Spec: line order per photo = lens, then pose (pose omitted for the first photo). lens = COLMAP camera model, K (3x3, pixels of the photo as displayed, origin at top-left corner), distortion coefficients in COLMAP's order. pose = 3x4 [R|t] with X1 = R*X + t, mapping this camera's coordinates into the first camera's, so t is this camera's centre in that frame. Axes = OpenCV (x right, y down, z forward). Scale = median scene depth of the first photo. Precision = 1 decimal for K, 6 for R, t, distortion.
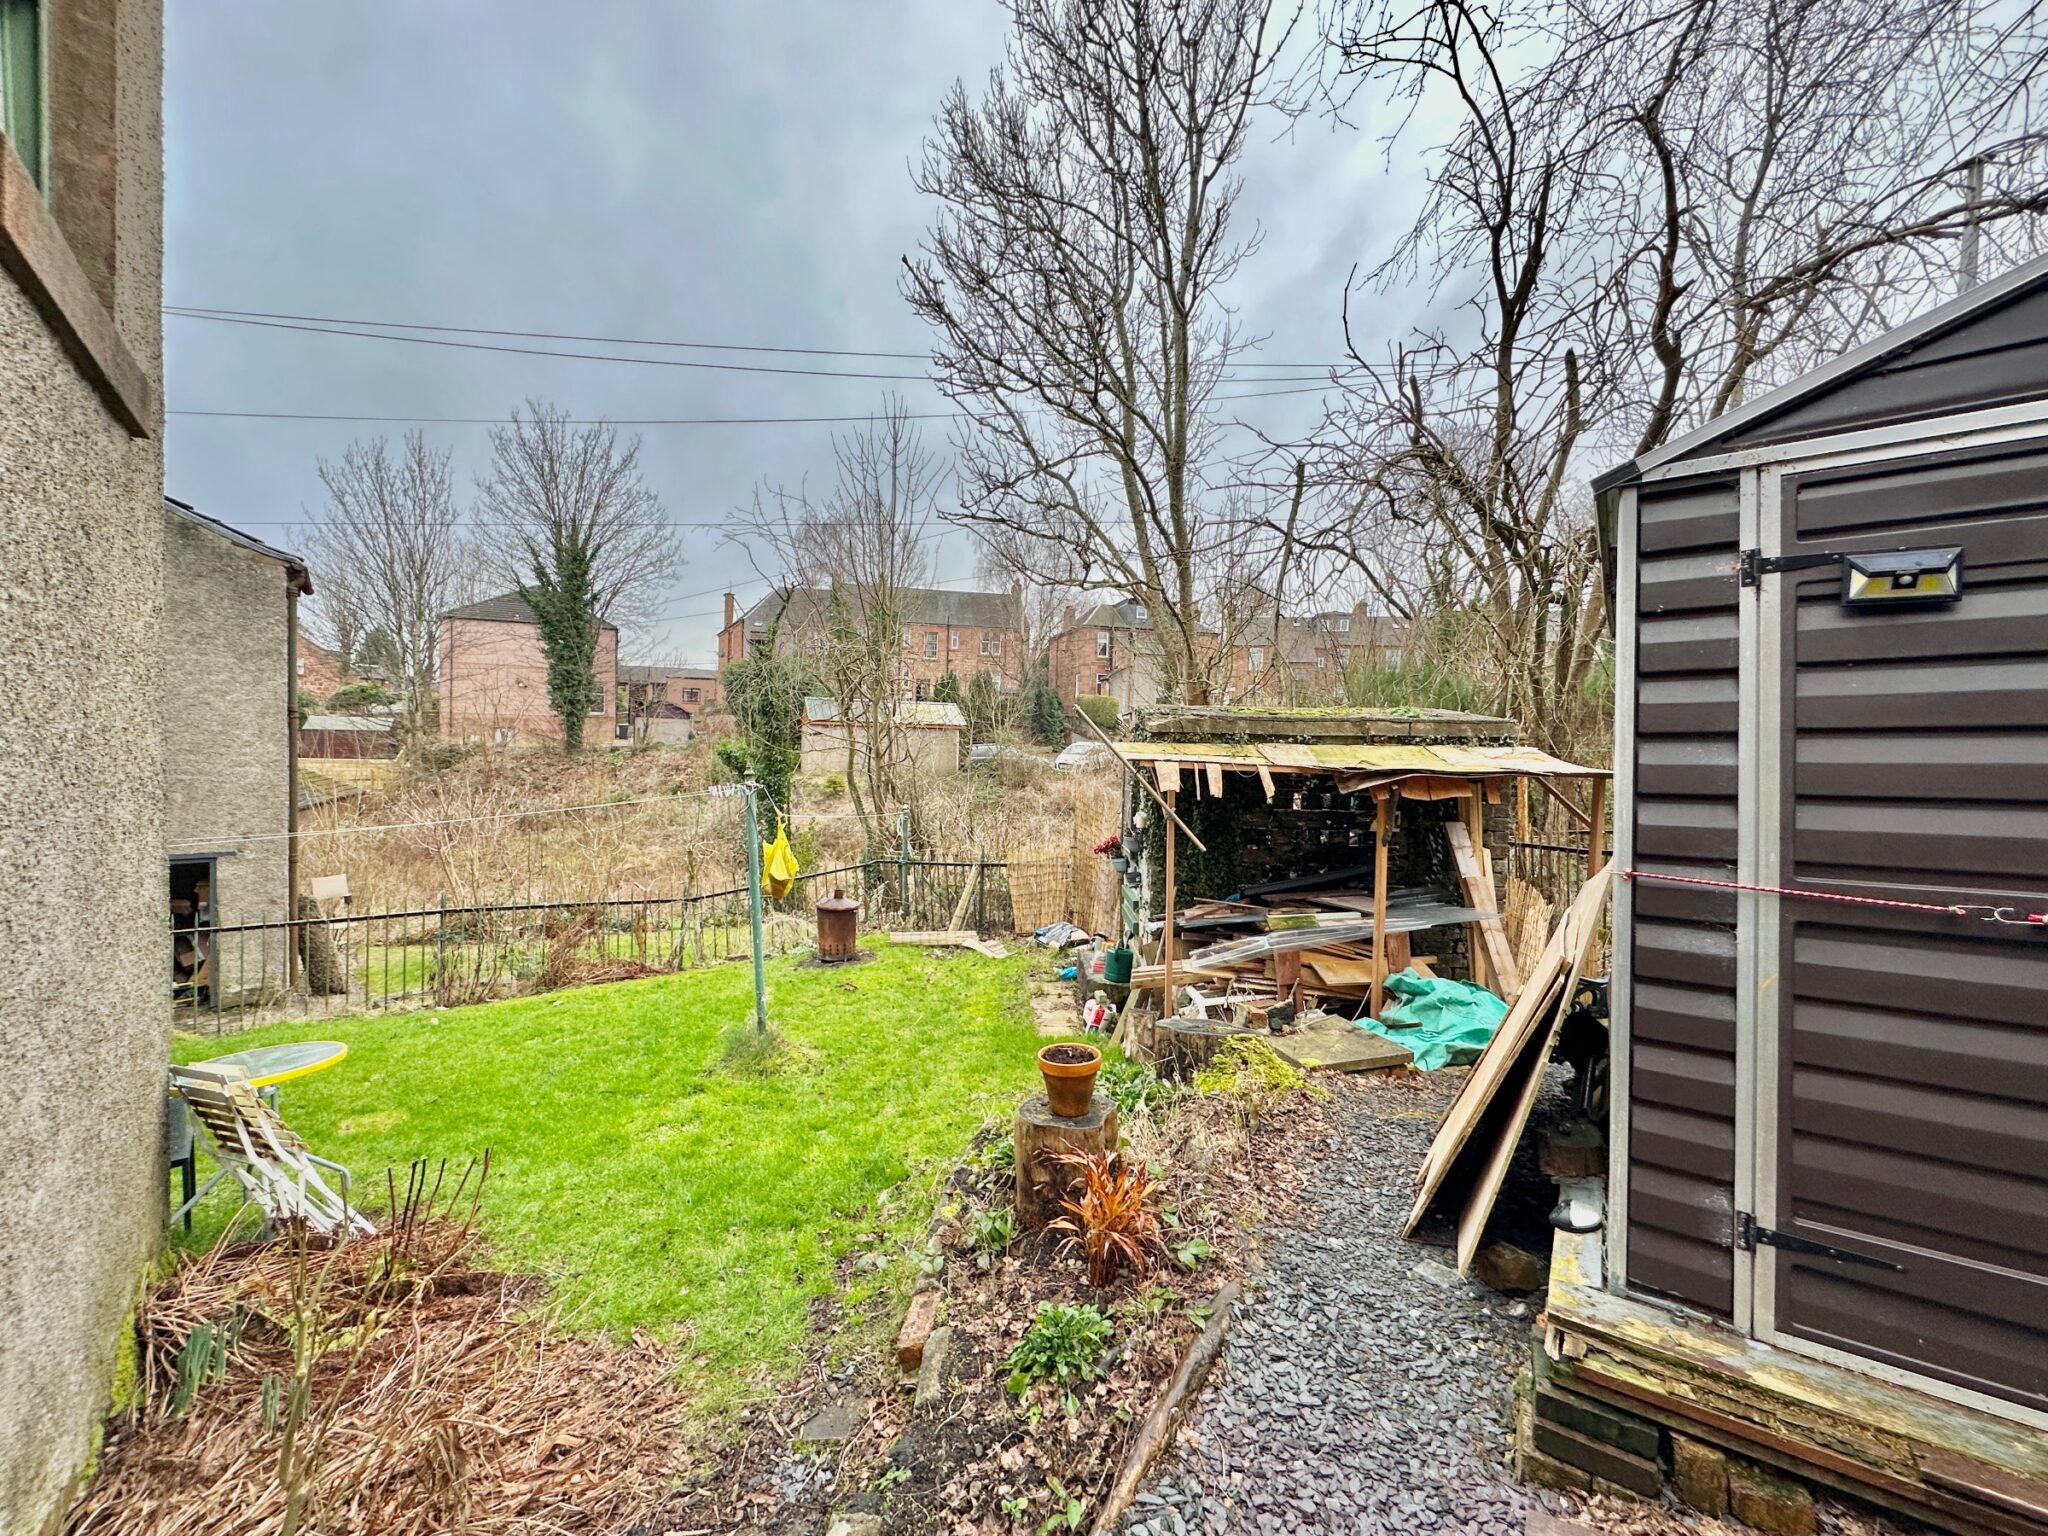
lens RADIAL K [[813.6, 0, 1024.0], [0, 813.6, 768.0], [0, 0, 1]] dist [0.000891, -0.000018]
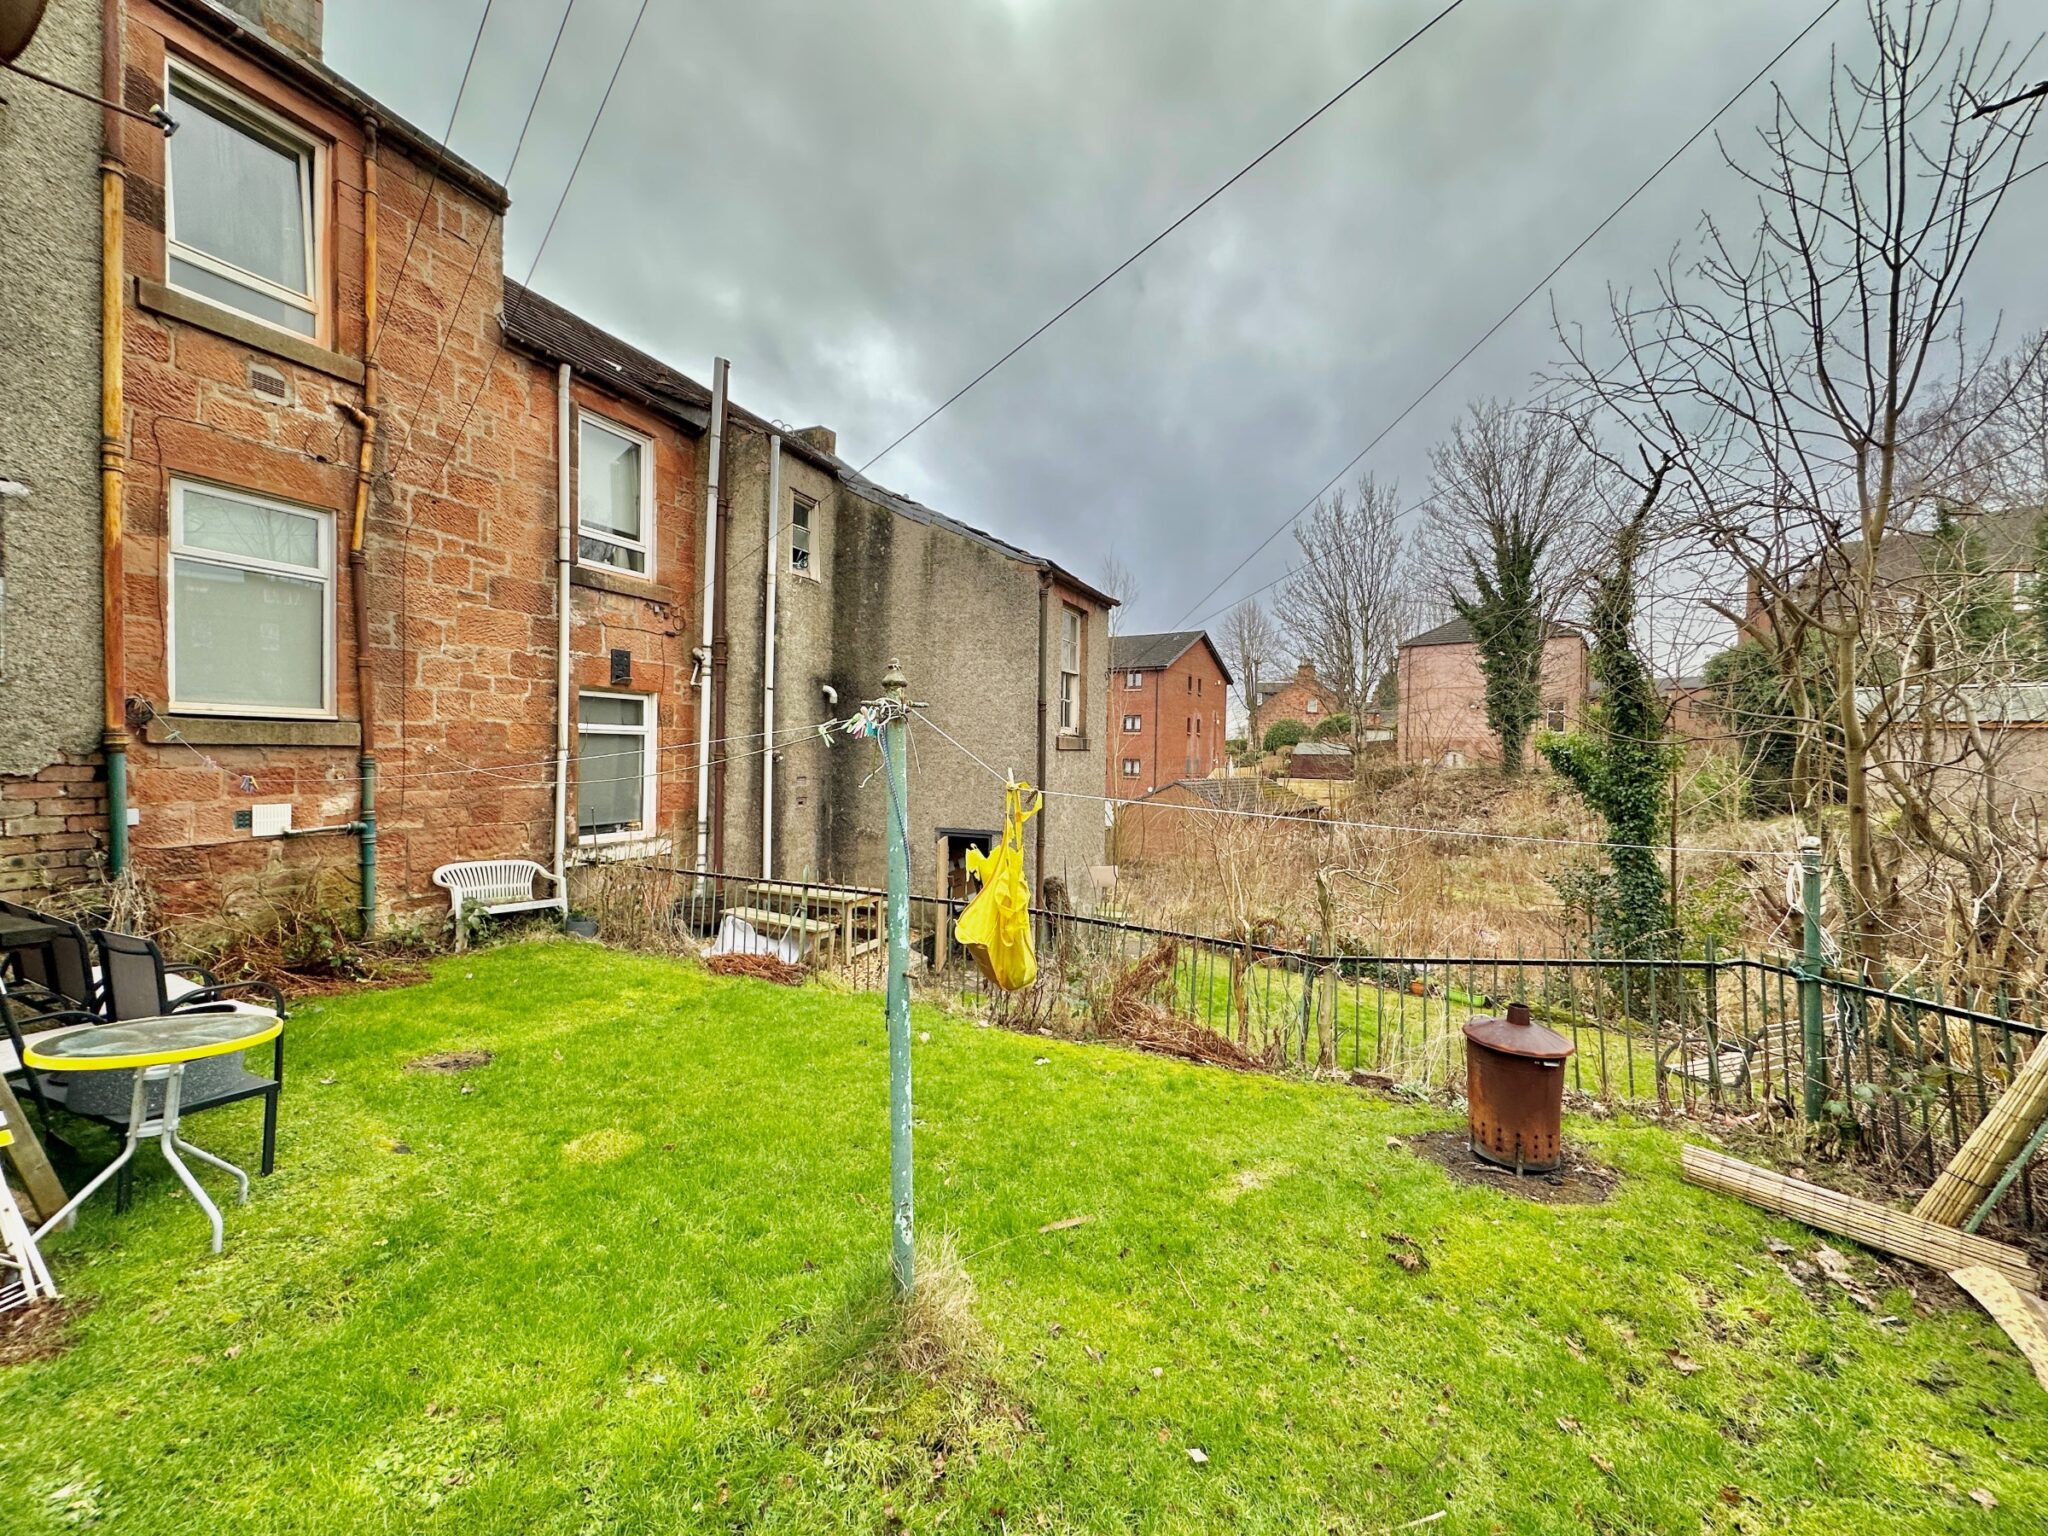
lens RADIAL K [[813.6, 0, 1024.0], [0, 813.6, 768.0], [0, 0, 1]] dist [0.000891, -0.000018]
pose [[0.443972, -0.001749, -0.896039, 0.011708], [-0.034047, 0.999243, -0.018820, 0.008299], [0.895393, 0.038863, 0.443577, 0.122900]]
